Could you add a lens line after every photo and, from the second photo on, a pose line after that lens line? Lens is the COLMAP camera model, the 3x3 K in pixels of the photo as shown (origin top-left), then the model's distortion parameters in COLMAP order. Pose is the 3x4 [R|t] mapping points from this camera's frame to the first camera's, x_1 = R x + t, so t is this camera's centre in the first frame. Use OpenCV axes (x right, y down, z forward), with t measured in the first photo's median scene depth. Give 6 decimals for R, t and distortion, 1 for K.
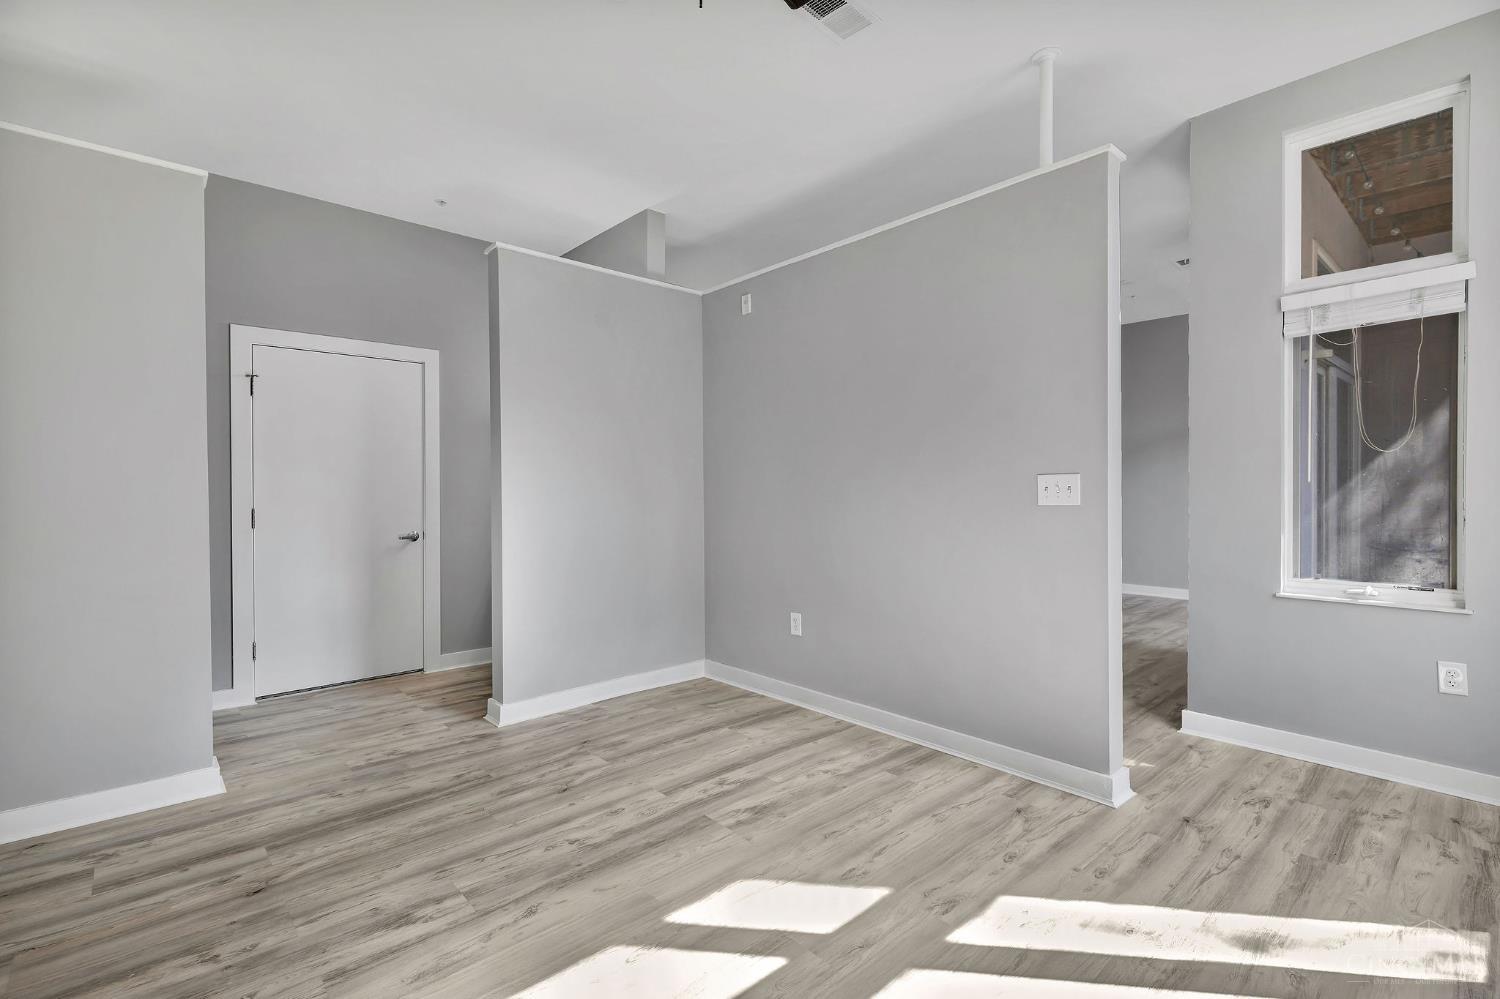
lens RADIAL K [[683.8, 0, 765.8], [0, 683.8, 491.6], [0, 0, 1]] dist [0.009859, -0.000598]
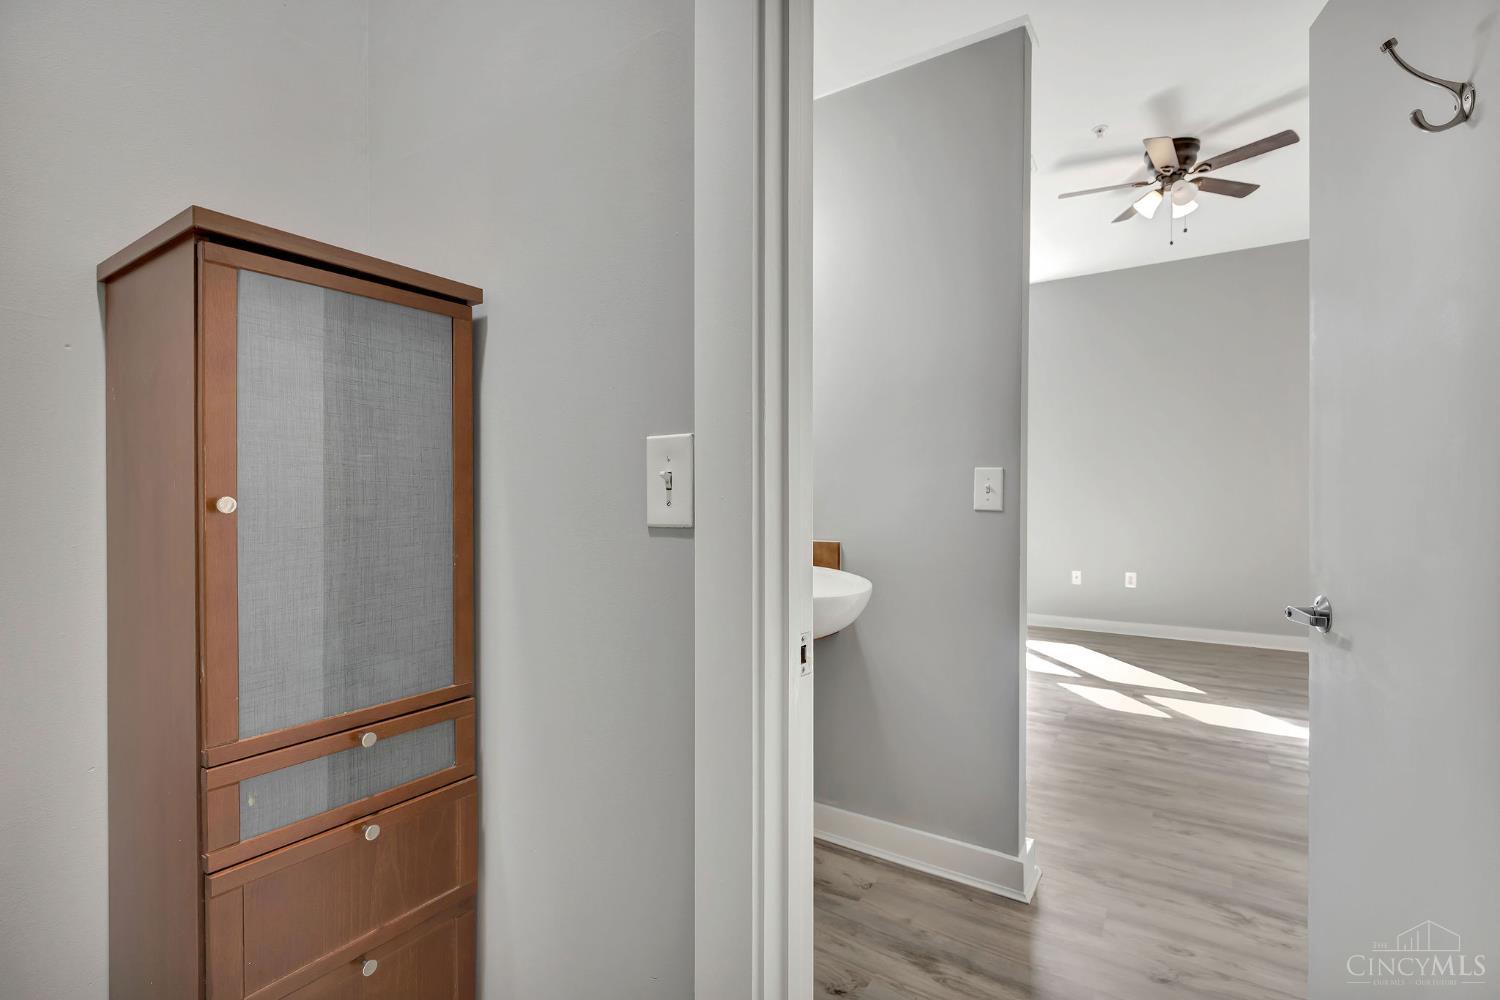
lens RADIAL K [[683.8, 0, 751.7], [0, 683.8, 500.0], [0, 0, 1]] dist [0.009859, -0.000598]
pose [[-0.245376, 0.000975, 0.969428, -1.105064], [0.007805, 0.999969, 0.000970, 0.025264], [-0.969397, 0.007805, -0.245376, 1.692578]]
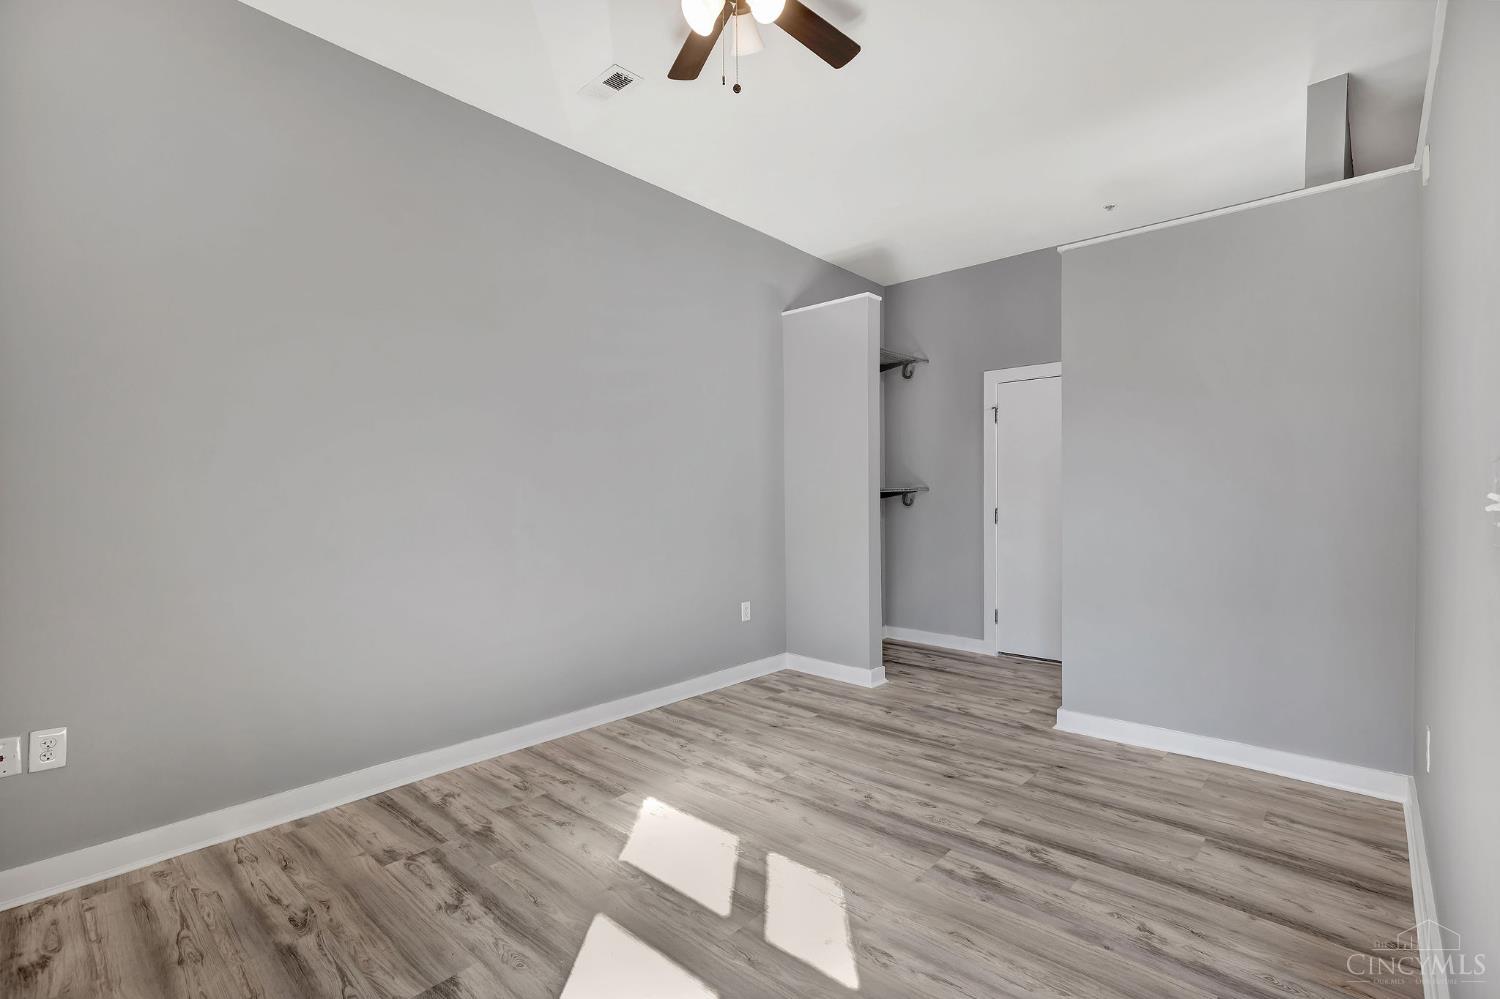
lens RADIAL K [[683.8, 0, 762.9], [0, 683.8, 502.7], [0, 0, 1]] dist [0.009859, -0.000598]
pose [[0.105690, 0.015497, -0.994278, 0.691462], [-0.002552, 0.999879, 0.015313, -0.004712], [0.994396, 0.000919, 0.105717, 0.569860]]
